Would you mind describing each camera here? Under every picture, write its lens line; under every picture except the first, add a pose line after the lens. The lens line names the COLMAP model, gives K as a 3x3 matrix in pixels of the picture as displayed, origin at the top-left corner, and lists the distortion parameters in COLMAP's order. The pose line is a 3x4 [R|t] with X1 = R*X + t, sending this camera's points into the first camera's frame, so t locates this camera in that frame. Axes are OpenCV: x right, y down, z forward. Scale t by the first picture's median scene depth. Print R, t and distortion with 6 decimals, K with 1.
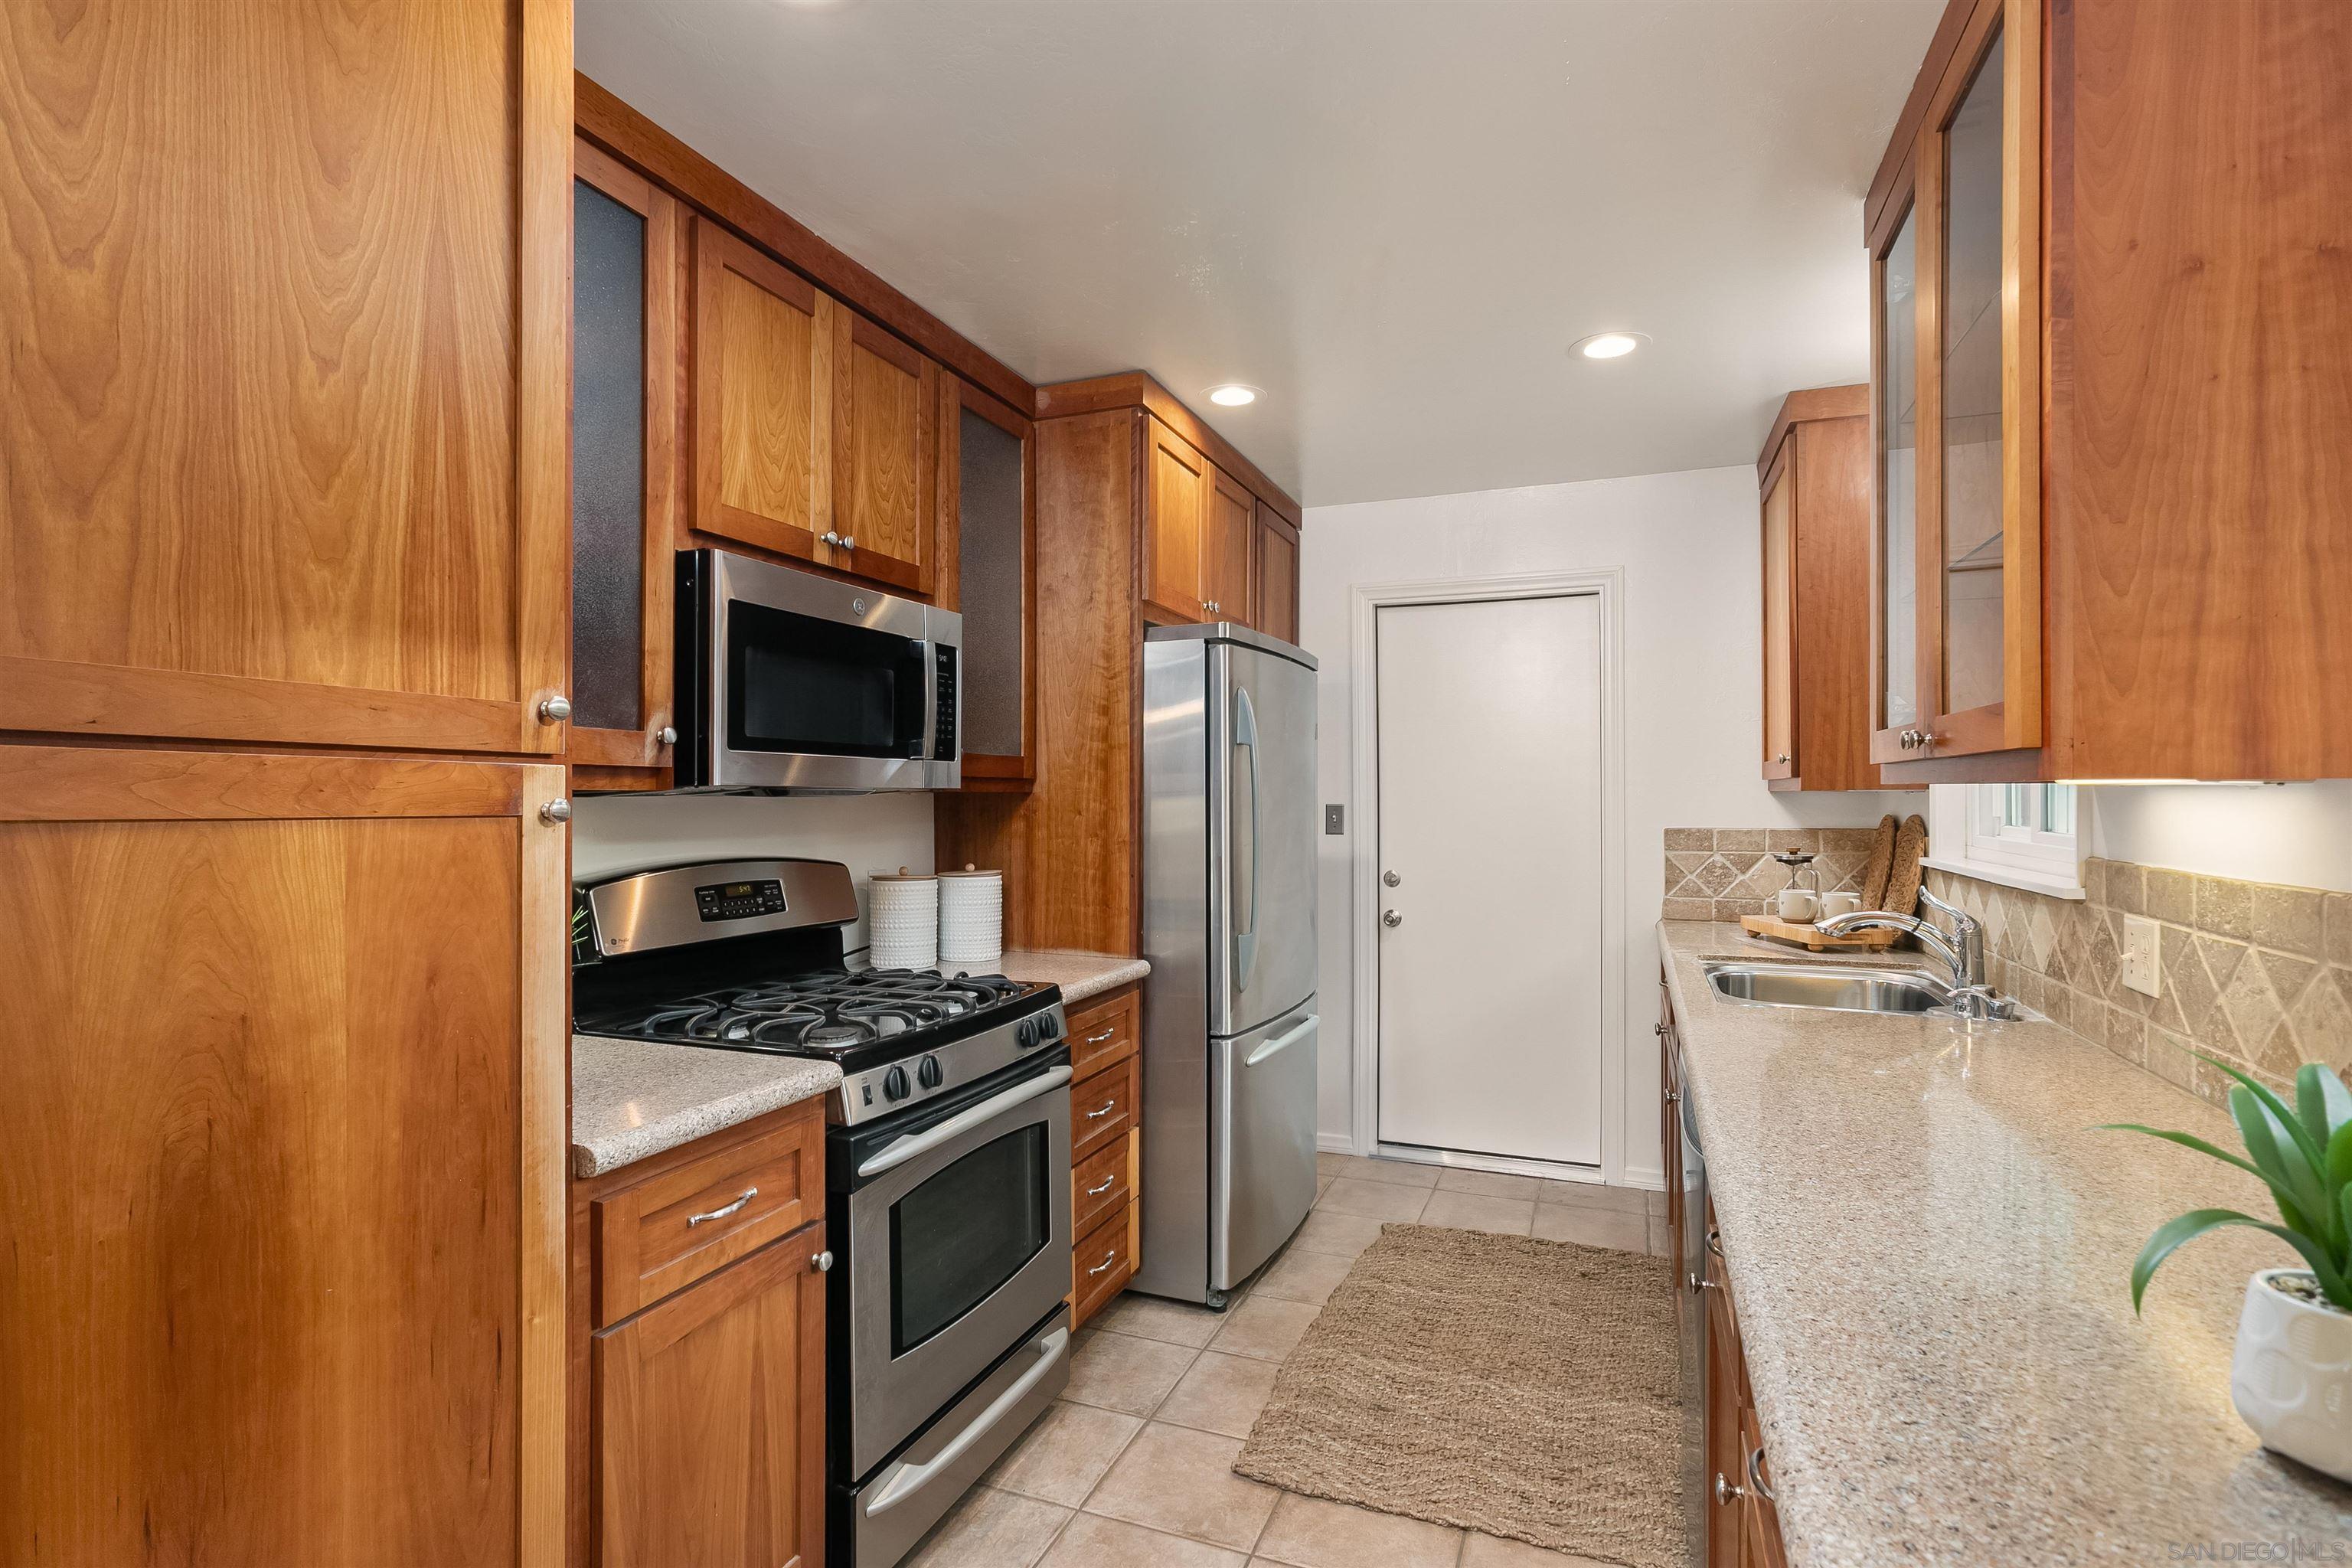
lens RADIAL K [[1151.4, 0, 1174.1], [0, 1151.4, 794.3], [0, 0, 1]] dist [0.000001, -0.000039]
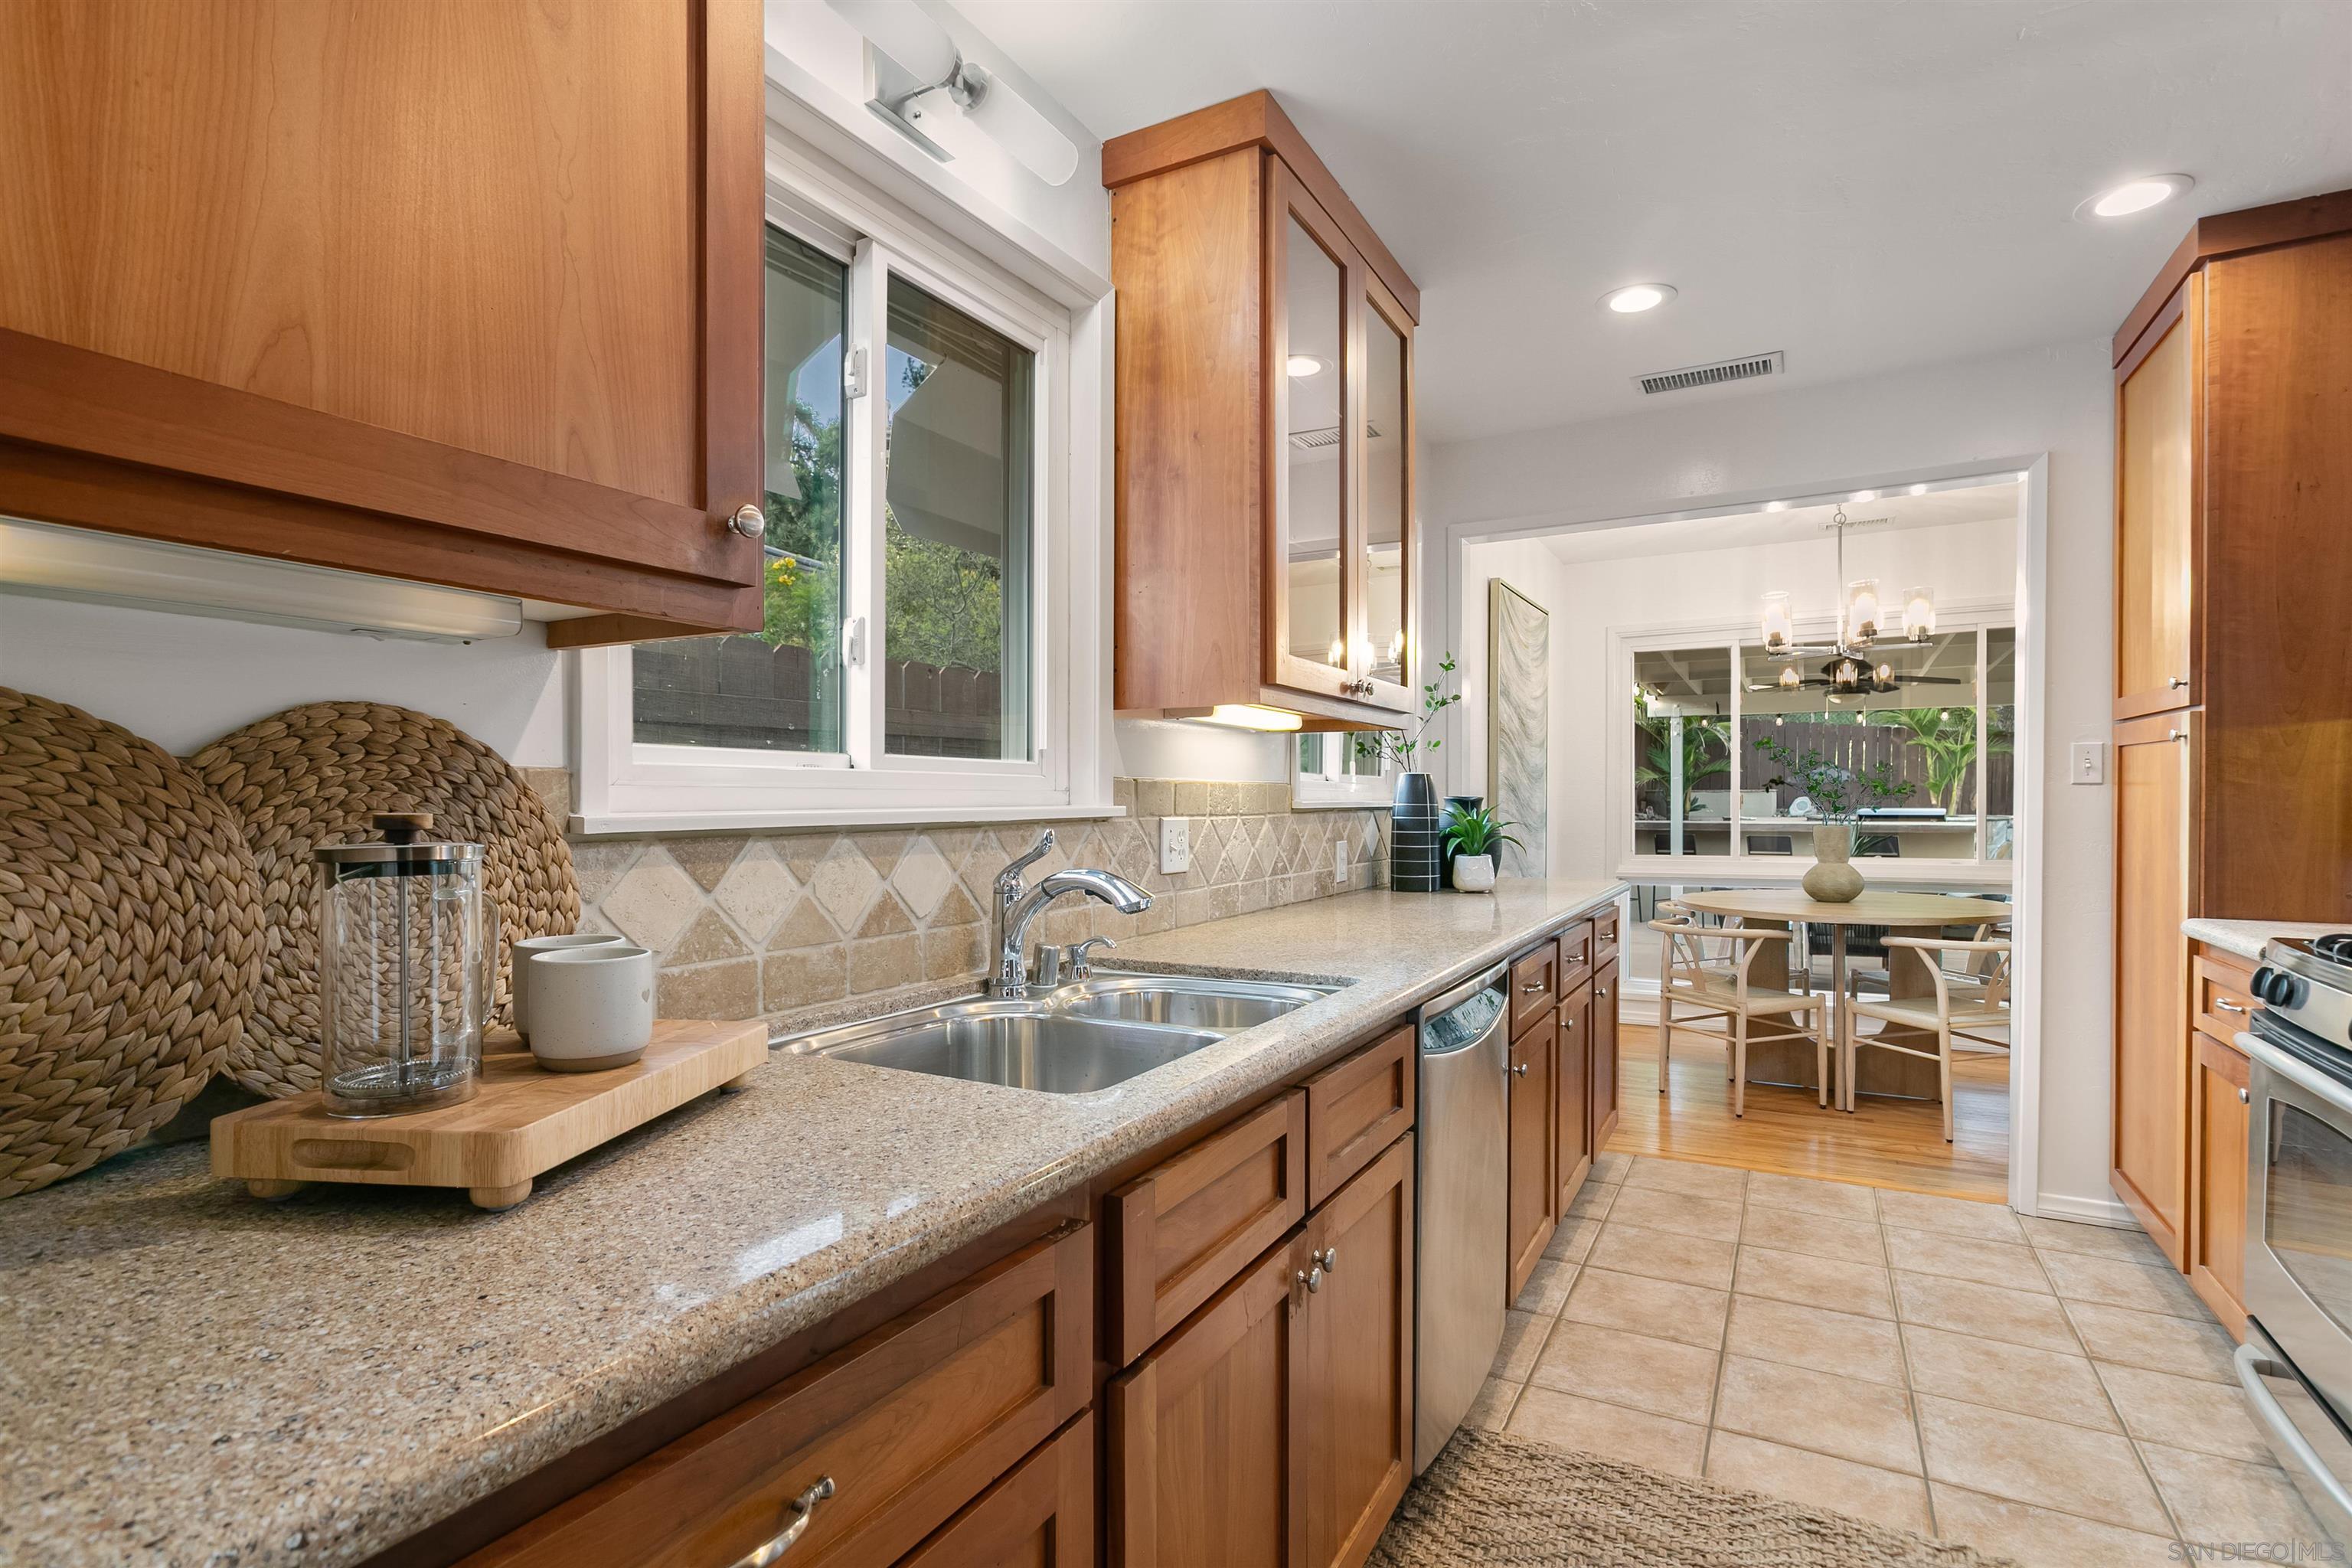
lens RADIAL K [[1151.4, 0, 1174.1], [0, 1151.4, 794.3], [0, 0, 1]] dist [0.000001, -0.000039]
pose [[-0.991952, -0.001148, 0.126607, 0.599405], [-0.001124, 0.999999, 0.000259, 0.070677], [-0.126607, 0.000115, -0.991953, 2.108689]]
